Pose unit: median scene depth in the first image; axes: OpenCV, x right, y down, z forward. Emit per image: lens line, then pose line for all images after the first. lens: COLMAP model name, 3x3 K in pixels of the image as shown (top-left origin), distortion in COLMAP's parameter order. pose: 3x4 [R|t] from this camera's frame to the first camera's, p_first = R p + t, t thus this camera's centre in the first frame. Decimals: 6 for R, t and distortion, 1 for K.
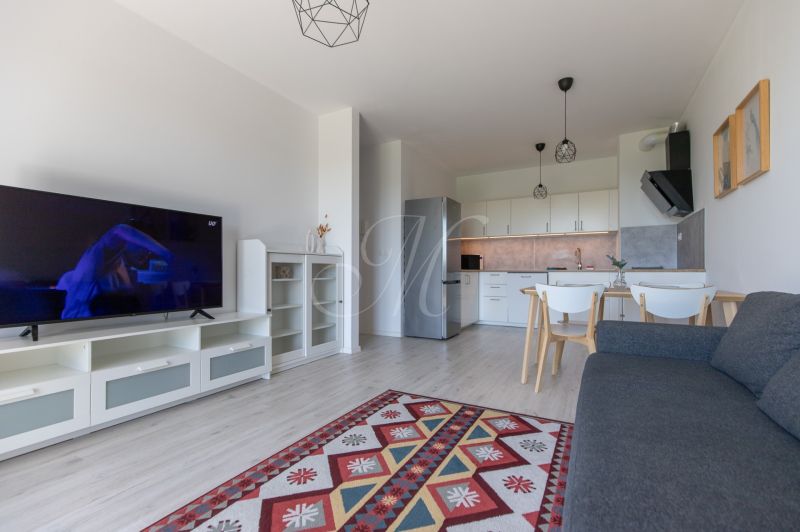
lens RADIAL K [[359.8, 0, 404.3], [0, 359.8, 272.2], [0, 0, 1]] dist [0.002233, 0.000101]
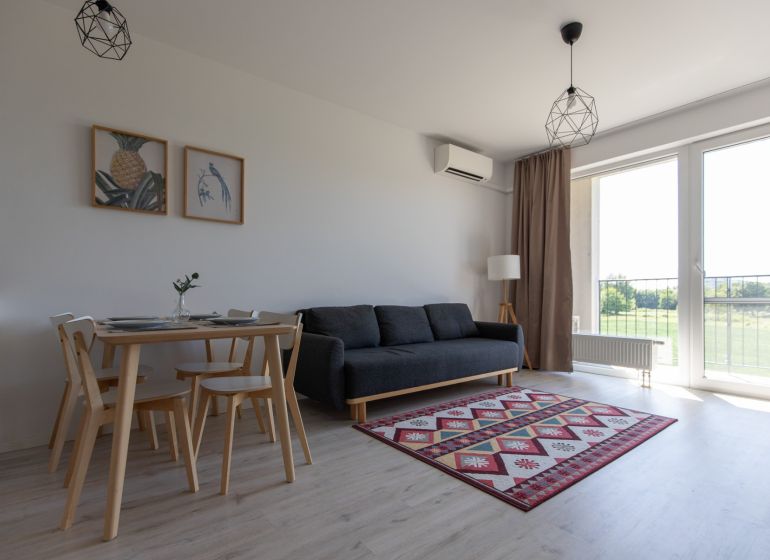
lens RADIAL K [[385.1, 0, 394.4], [0, 385.1, 296.3], [0, 0, 1]] dist [0.008144, -0.003820]
pose [[-0.921452, 0.002949, 0.388482, -0.071474], [0.003053, 0.999995, -0.000349, -0.000538], [-0.388481, 0.000865, -0.921456, 1.345649]]
